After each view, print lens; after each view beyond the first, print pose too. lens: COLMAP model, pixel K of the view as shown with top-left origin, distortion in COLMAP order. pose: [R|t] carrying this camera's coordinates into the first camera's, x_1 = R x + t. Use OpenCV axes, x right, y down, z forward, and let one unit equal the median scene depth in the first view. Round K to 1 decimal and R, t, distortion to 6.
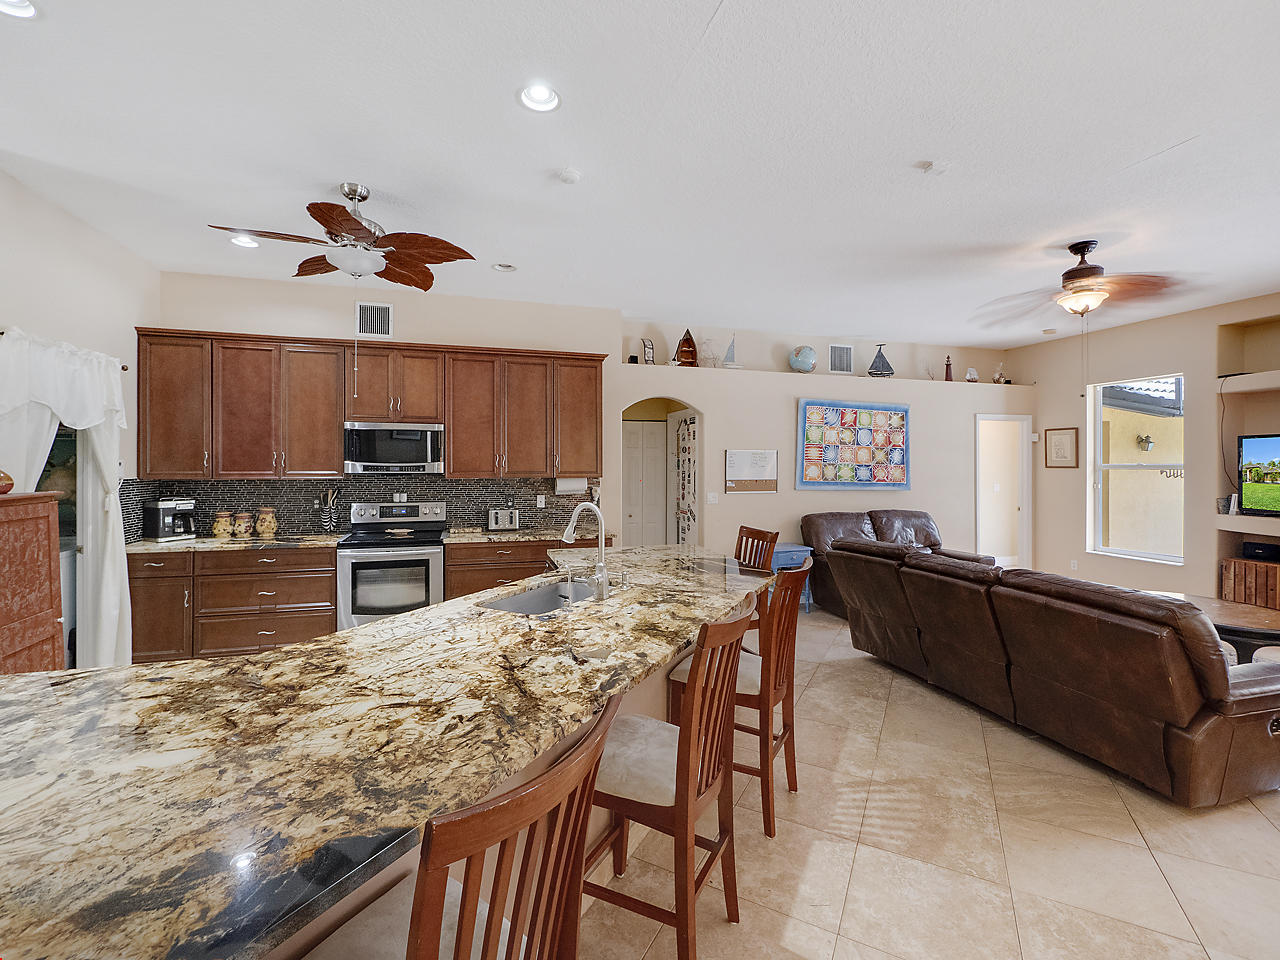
lens RADIAL K [[552.2, 0, 630.6], [0, 552.2, 471.3], [0, 0, 1]] dist [-0.001583, 0.000030]
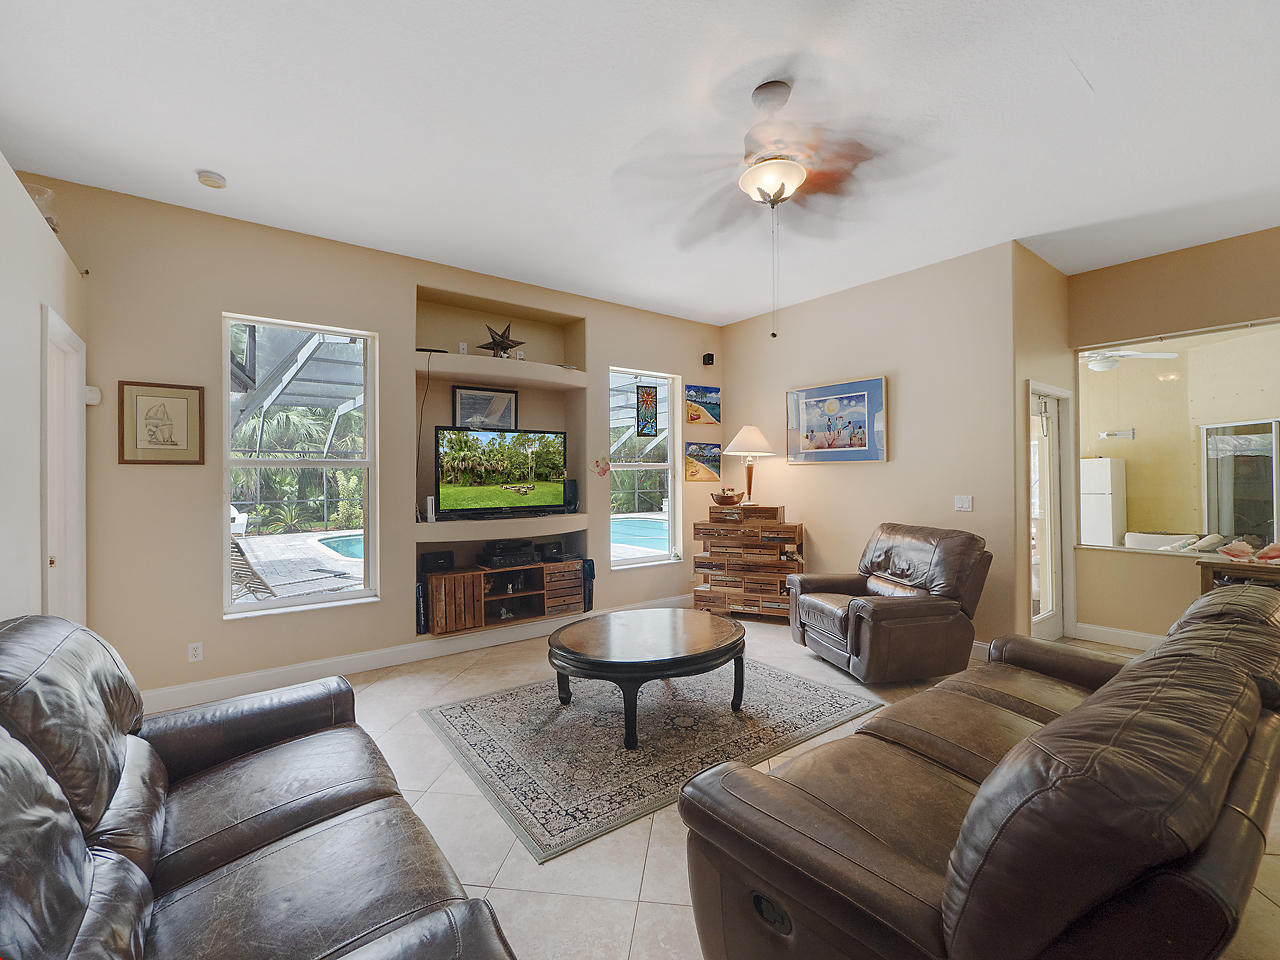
lens RADIAL K [[552.2, 0, 630.6], [0, 552.2, 471.3], [0, 0, 1]] dist [-0.001583, 0.000030]
pose [[-0.356463, 0.009685, 0.934259, 0.246170], [0.016342, 0.999858, -0.004129, 0.013495], [-0.934167, 0.013796, -0.356571, 1.130196]]
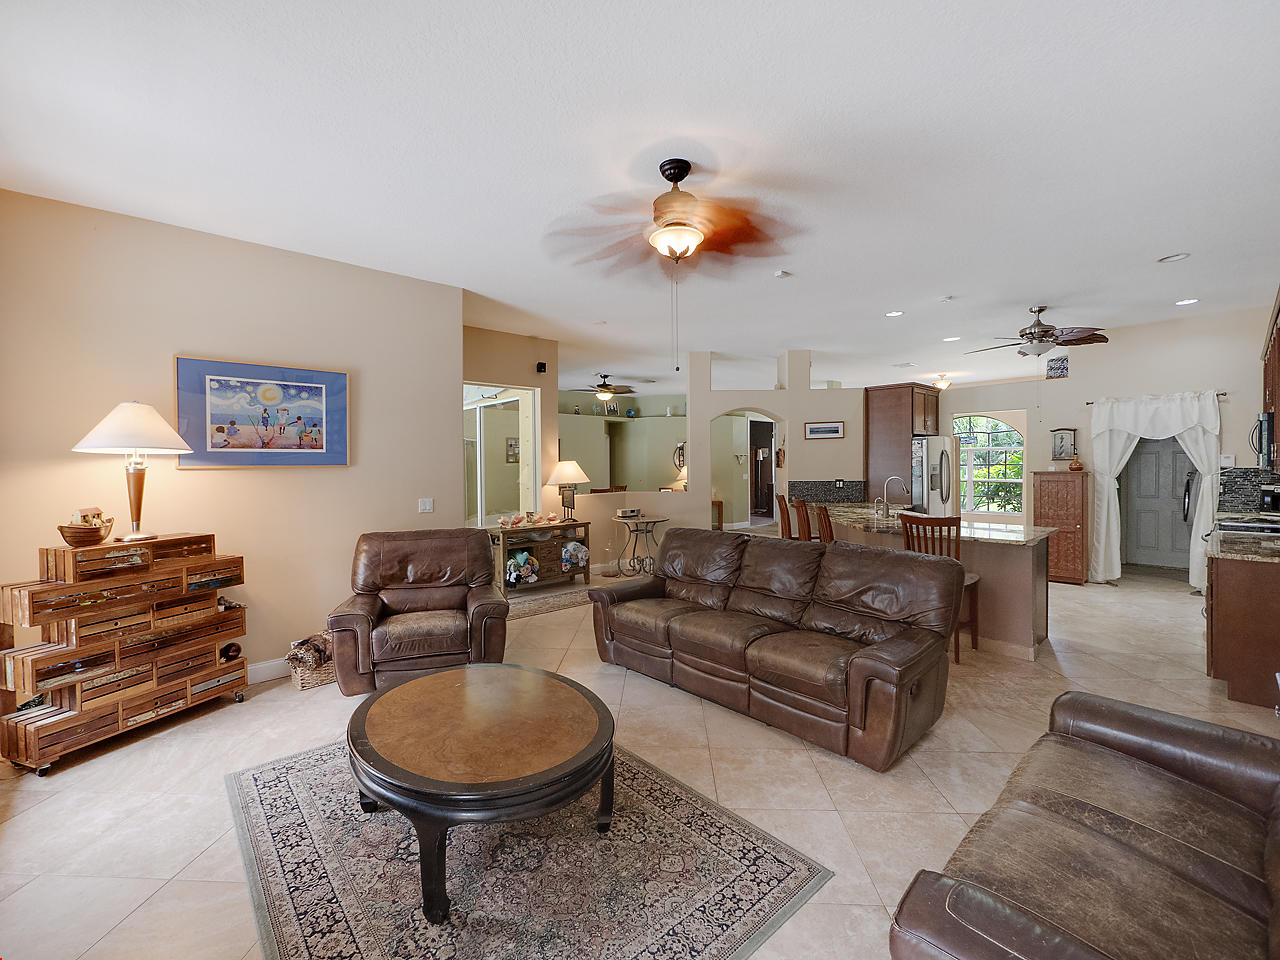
lens RADIAL K [[552.2, 0, 630.6], [0, 552.2, 471.3], [0, 0, 1]] dist [-0.001583, 0.000030]
pose [[-0.900022, 0.012916, -0.435653, 1.005776], [0.003294, 0.999734, 0.022835, -0.012872], [0.435832, 0.019117, -0.899825, 1.363204]]
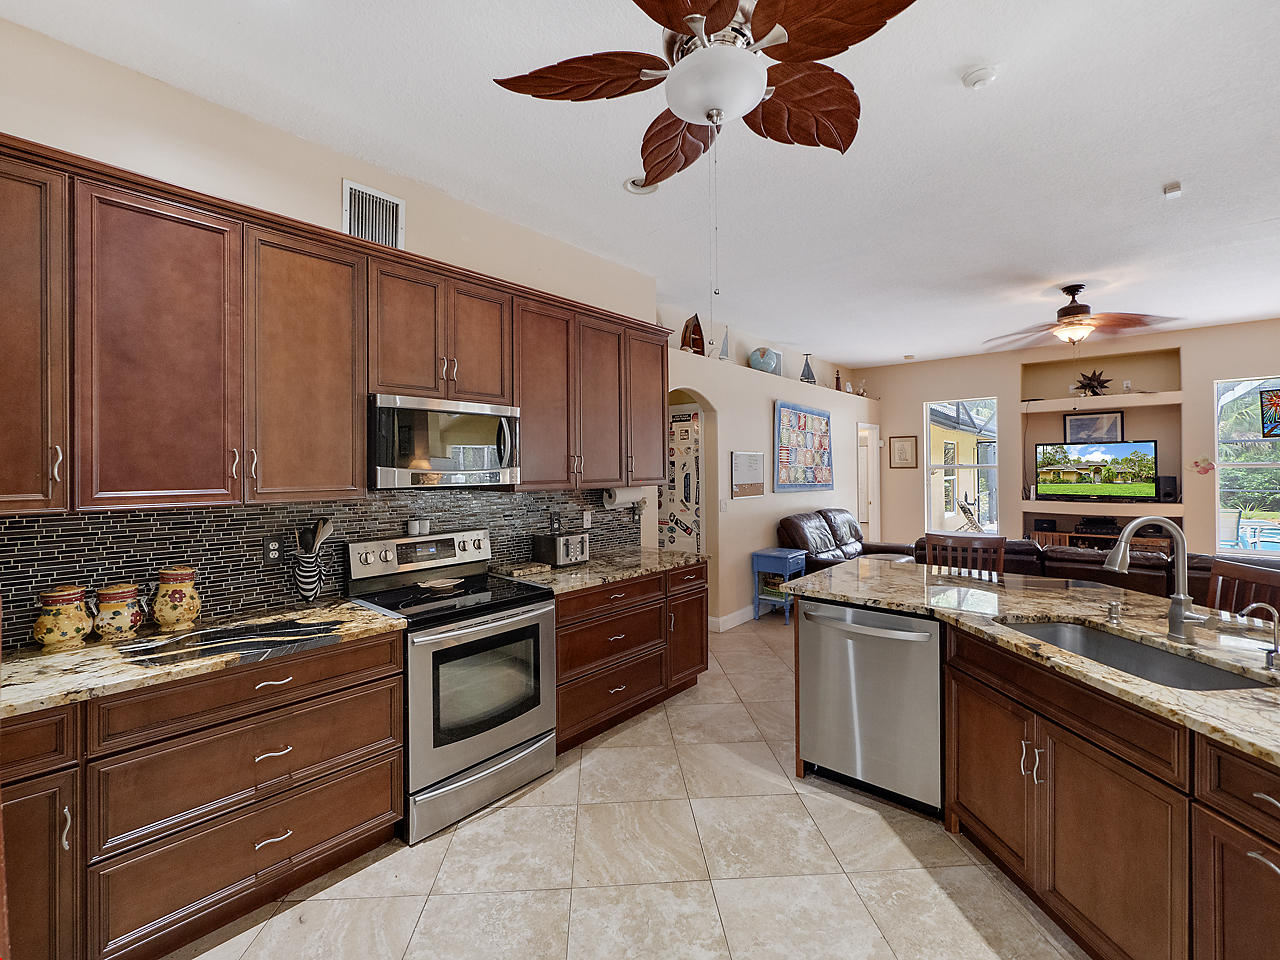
lens RADIAL K [[552.2, 0, 630.6], [0, 552.2, 471.3], [0, 0, 1]] dist [-0.001583, 0.000030]
pose [[0.848780, -0.011989, 0.528610, -0.565393], [0.016173, 0.999864, -0.003290, -0.007323], [-0.528499, 0.011342, 0.848858, 0.391619]]
